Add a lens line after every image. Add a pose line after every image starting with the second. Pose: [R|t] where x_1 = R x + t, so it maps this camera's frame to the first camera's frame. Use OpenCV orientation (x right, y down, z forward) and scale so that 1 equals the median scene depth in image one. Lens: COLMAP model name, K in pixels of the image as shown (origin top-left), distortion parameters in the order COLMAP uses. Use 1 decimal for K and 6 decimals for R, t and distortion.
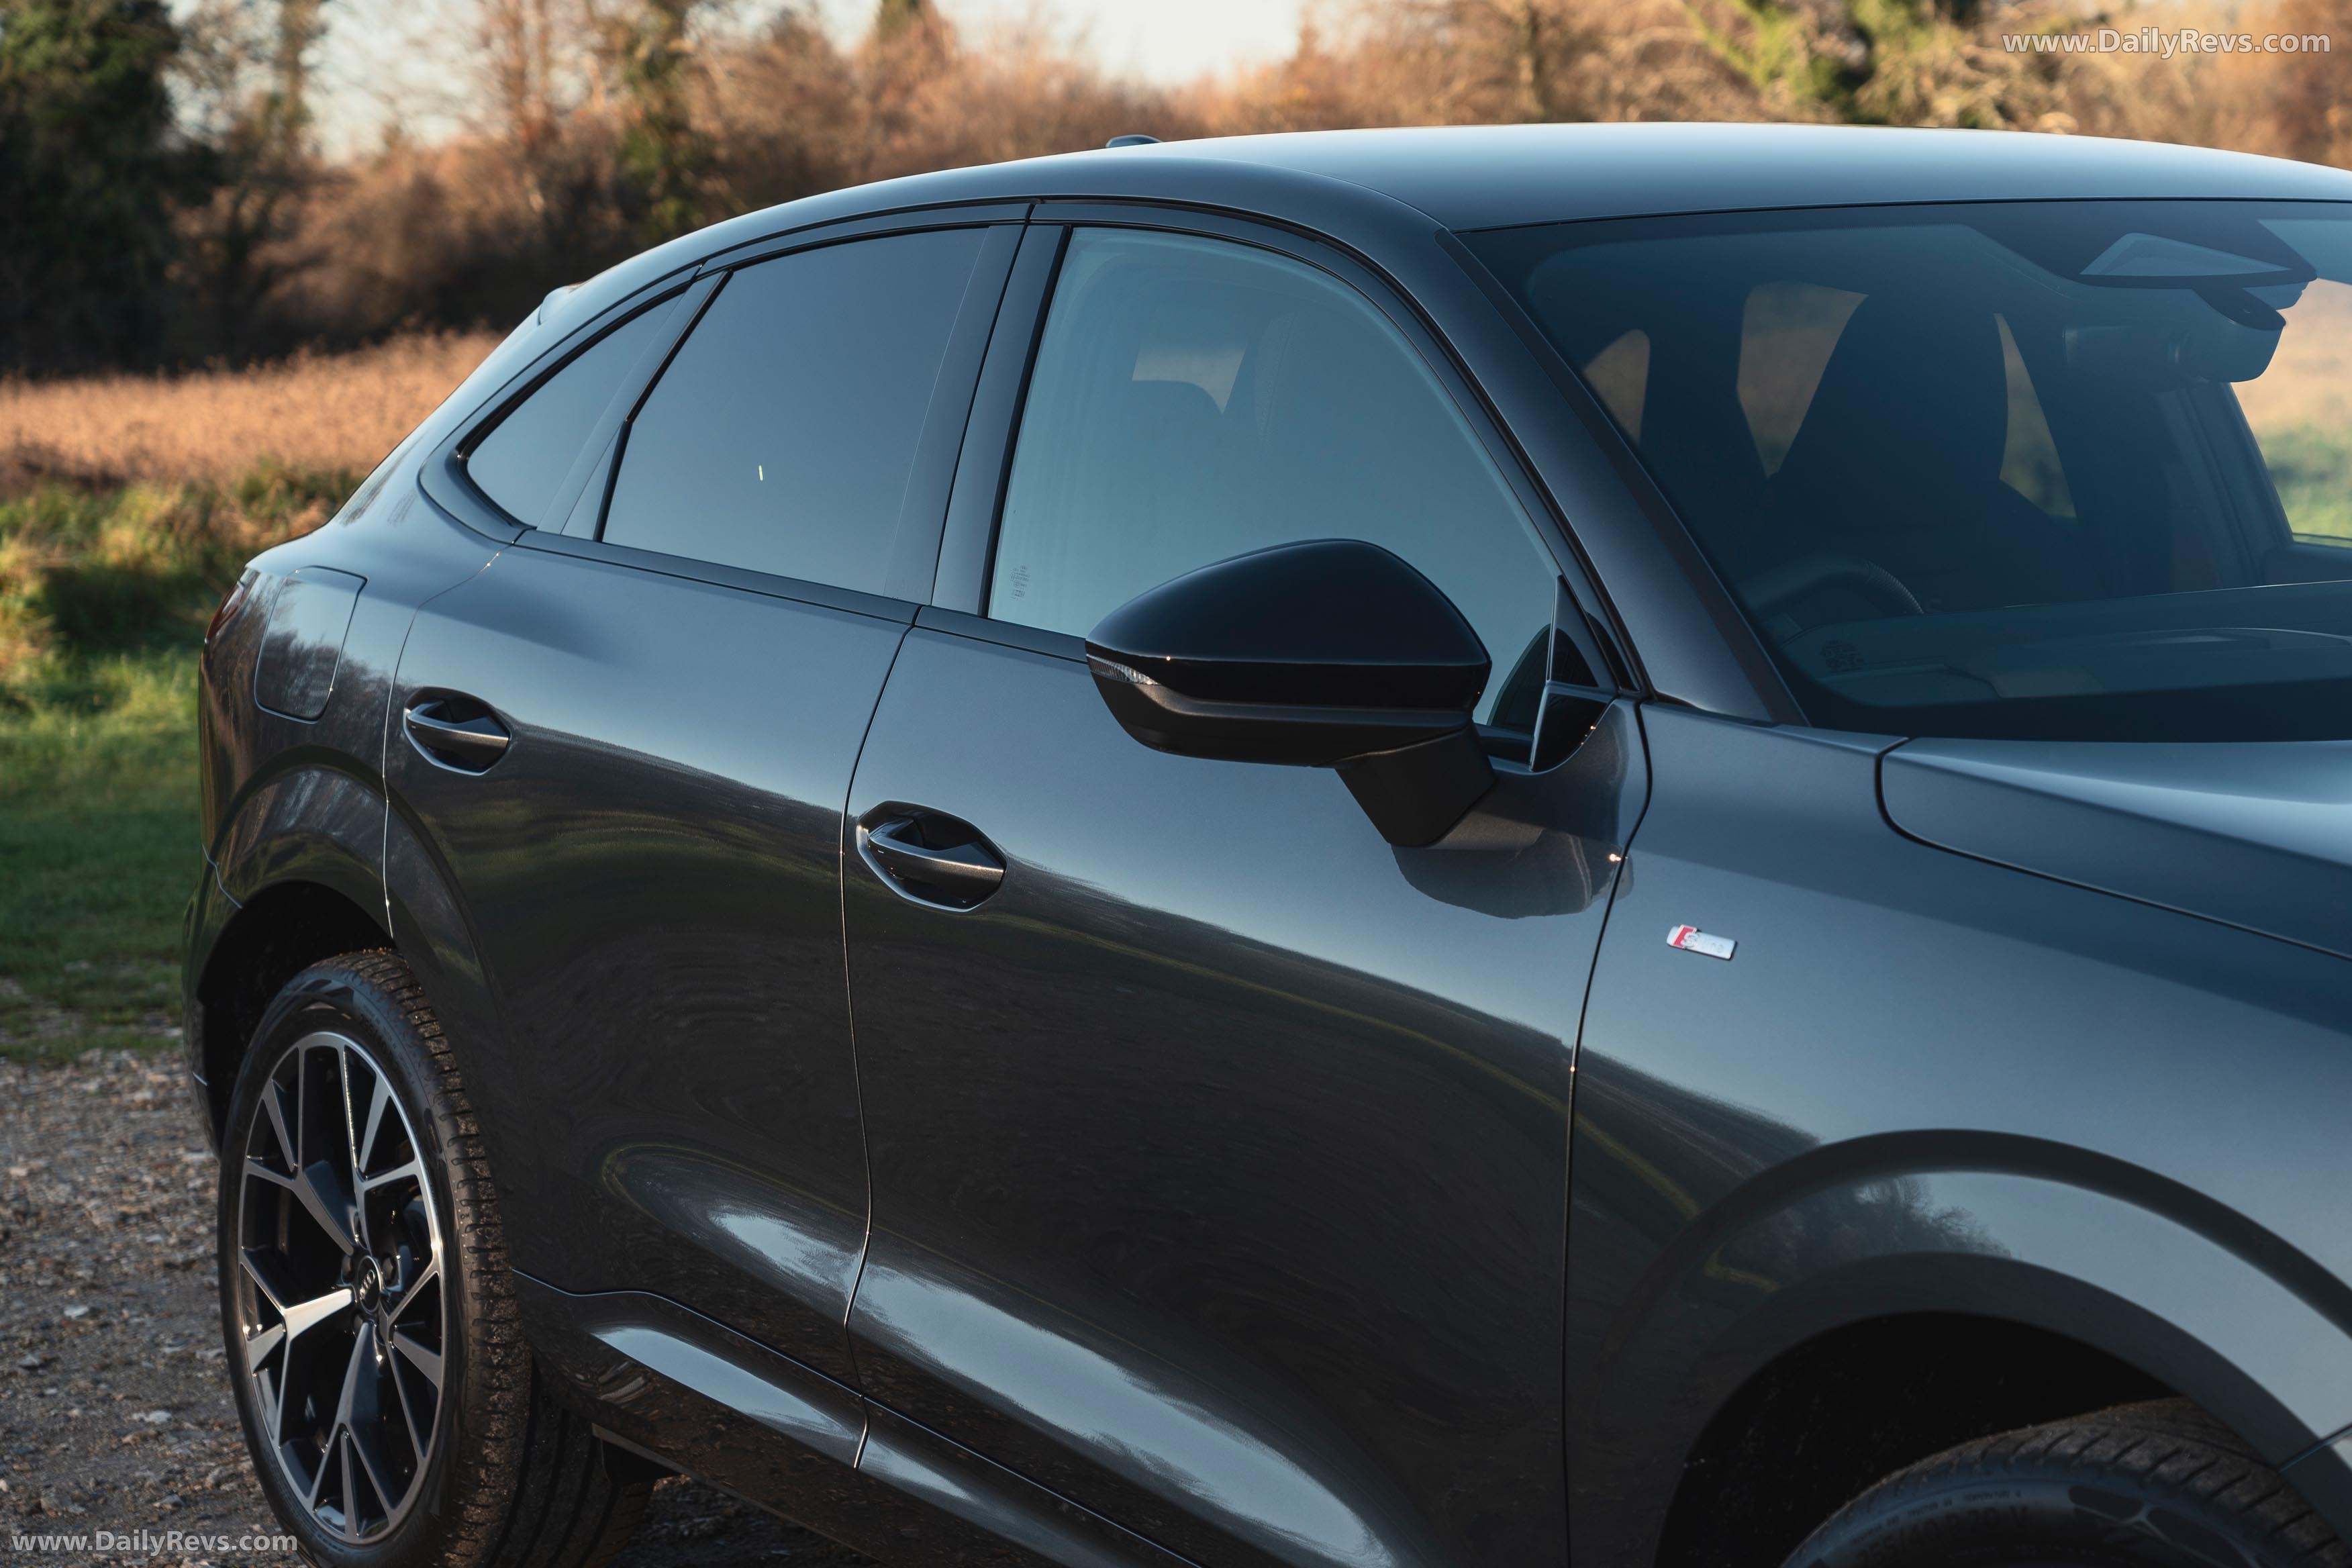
lens RADIAL K [[5234.6, 0, 1176.0], [0, 5234.6, 784.0], [0, 0, 1]] dist [0.077582, 0.229611]
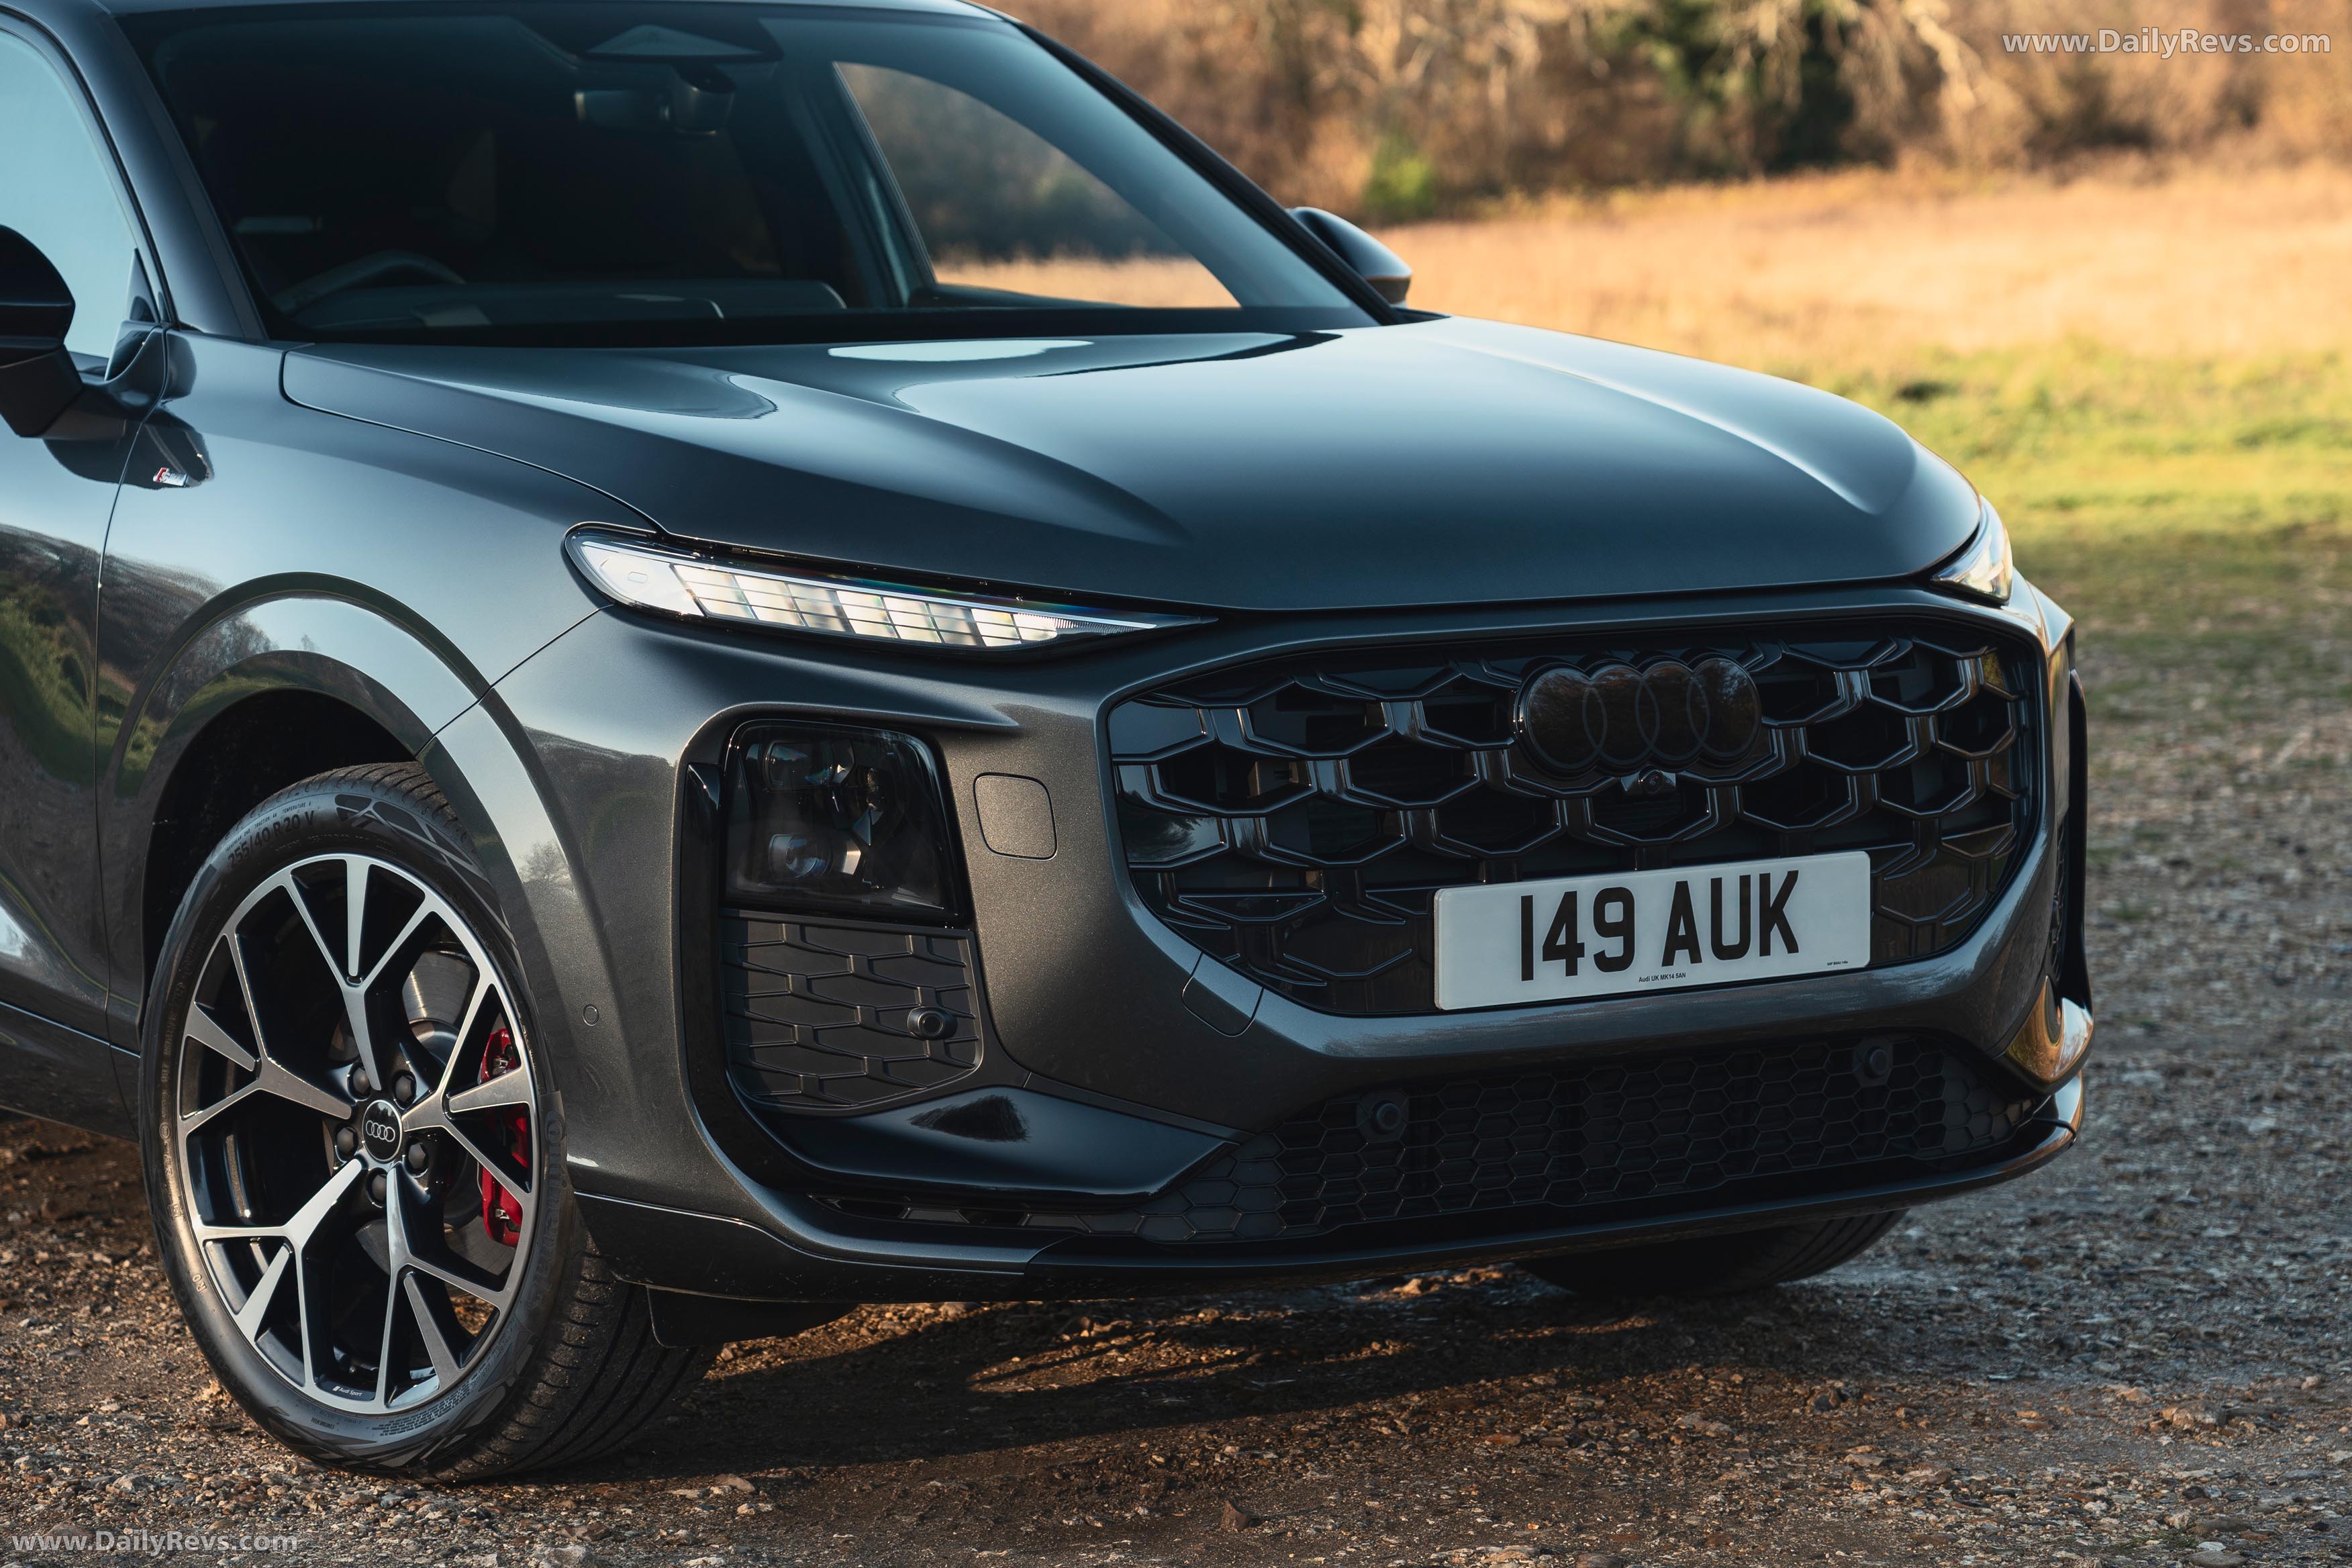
lens RADIAL K [[6365.1, 0, 1176.0], [0, 6365.1, 784.0], [0, 0, 1]] dist [0.111748, 0.452502]
pose [[0.998749, 0.000427, 0.050003, 0.178492], [-0.000037, 0.999970, -0.007806, 0.079620], [-0.050005, 0.007794, 0.998719, -0.501638]]
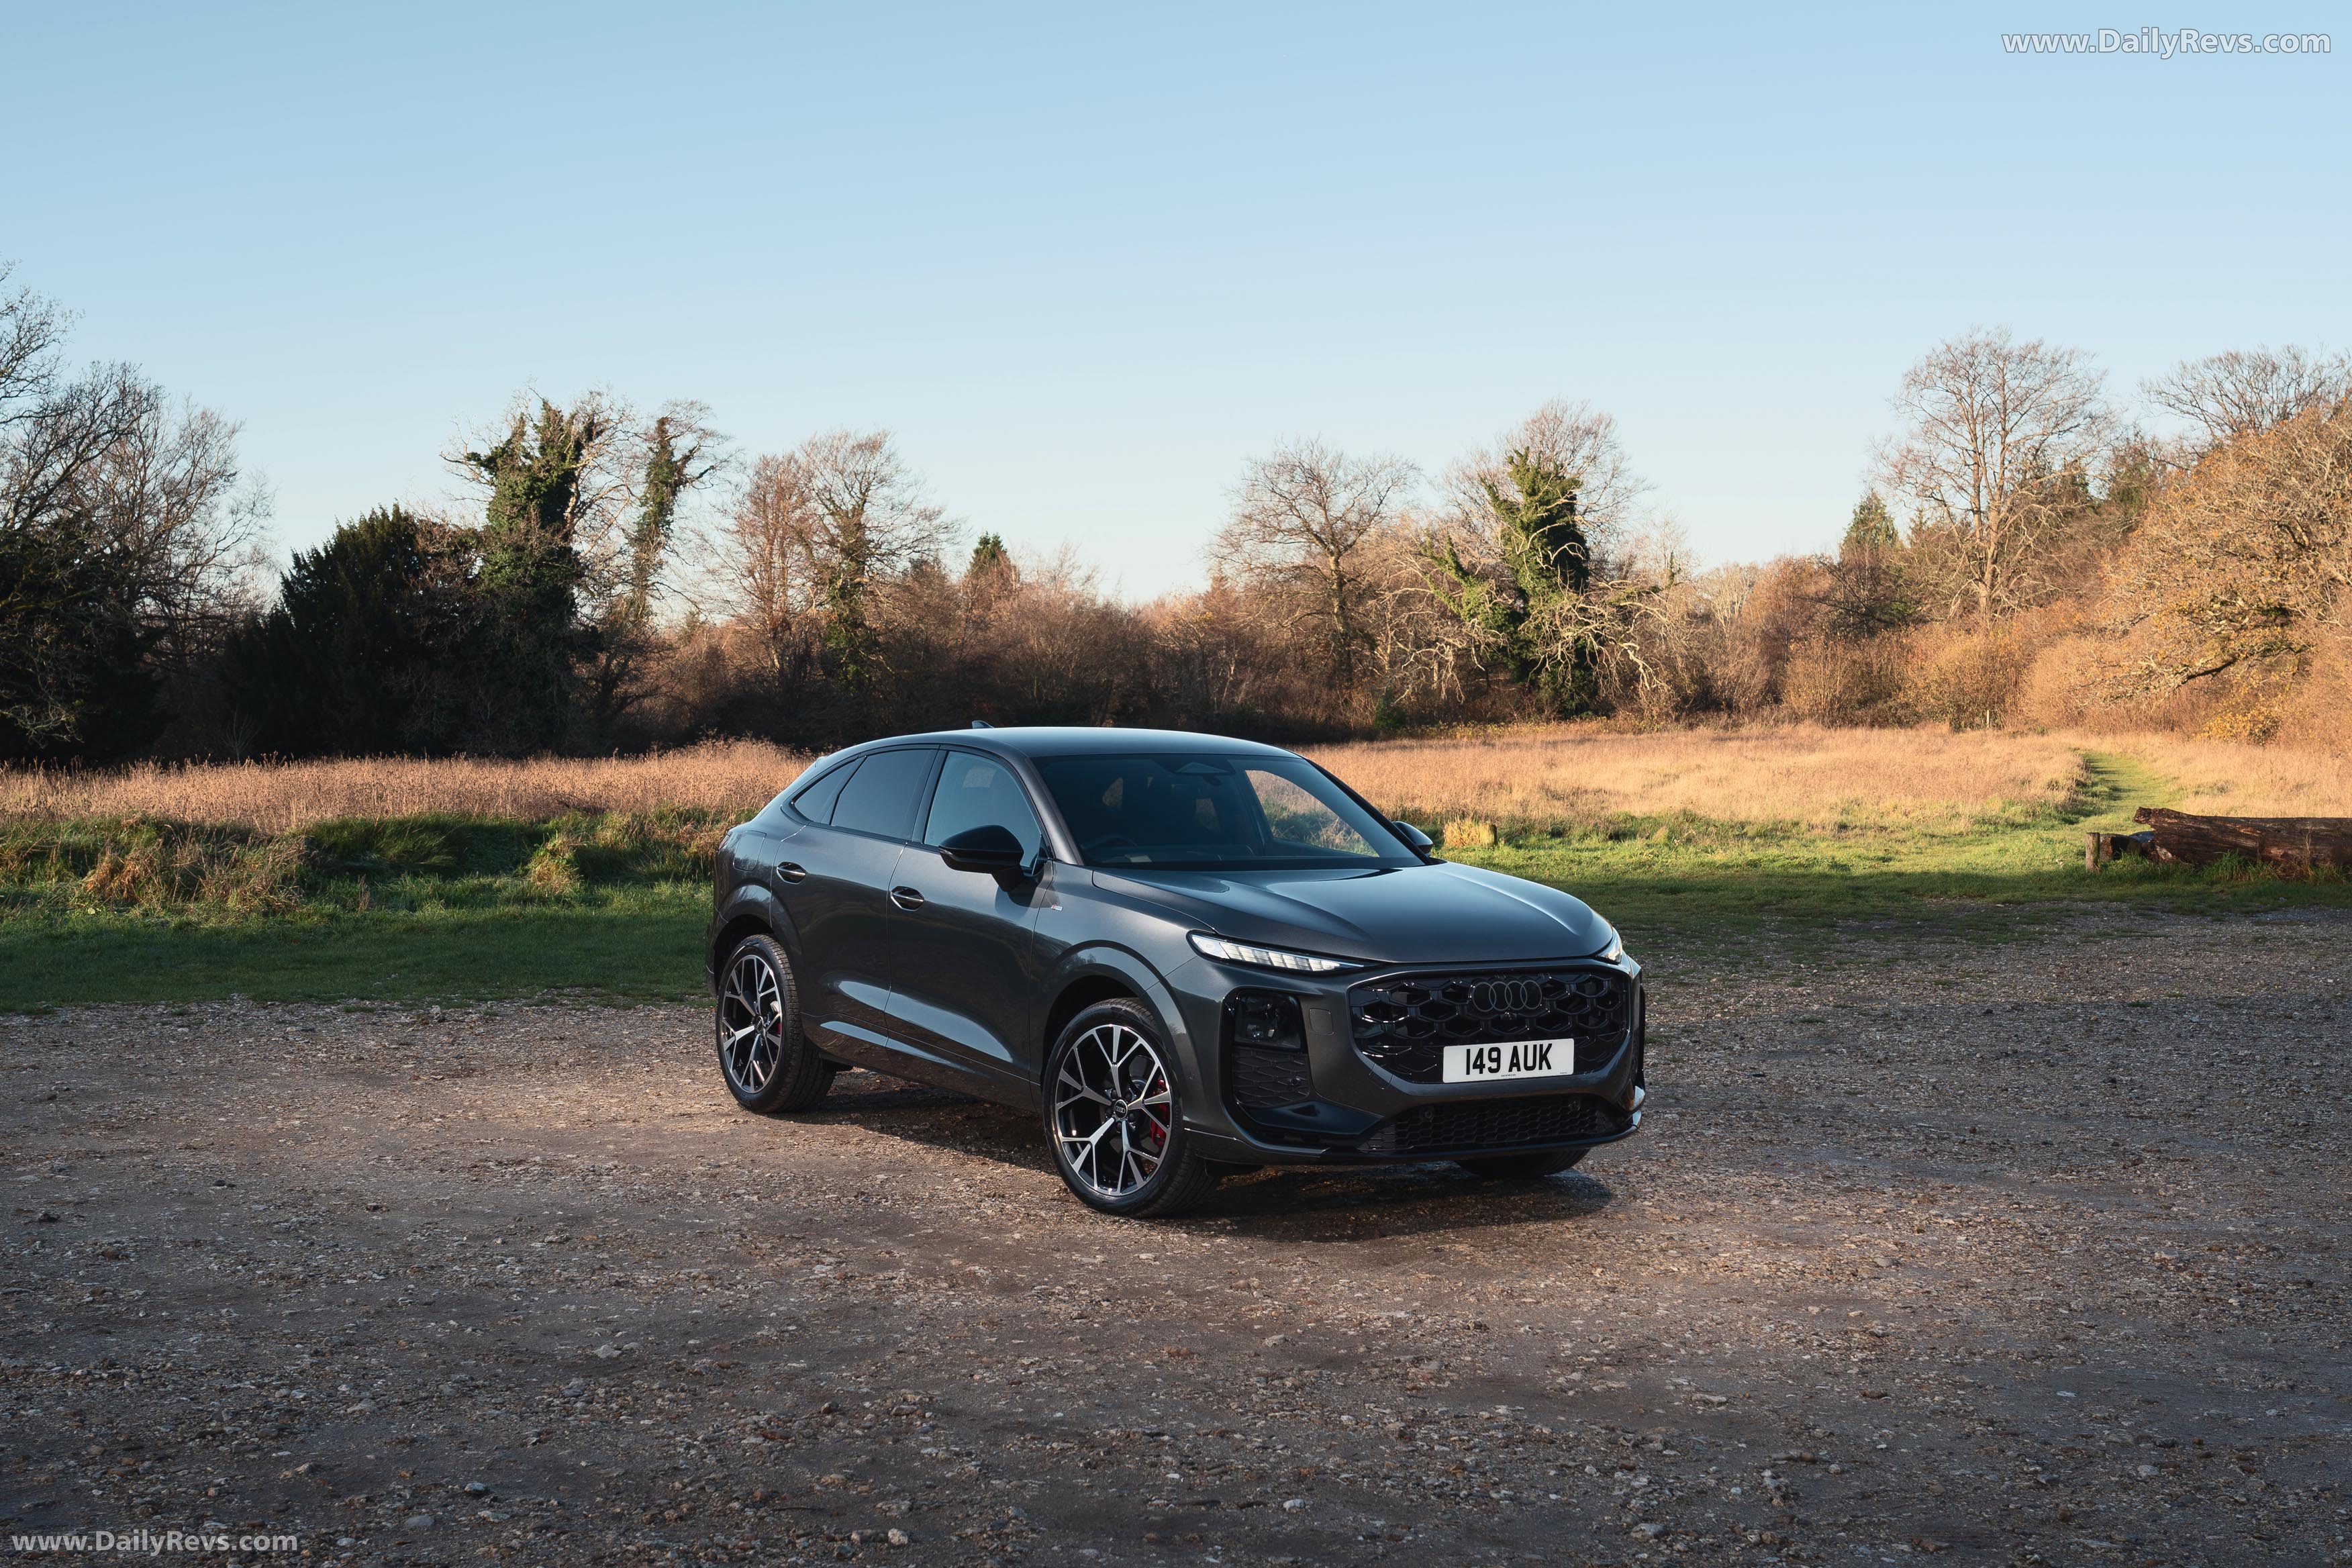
lens RADIAL K [[2961.1, 0, 1176.0], [0, 2961.1, 784.0], [0, 0, 1]] dist [0.125512, 0.000151]
pose [[0.999420, 0.030806, 0.014518, 0.101249], [-0.029654, 0.996832, -0.073802, 0.070053], [-0.016745, 0.073328, 0.997167, -1.072872]]
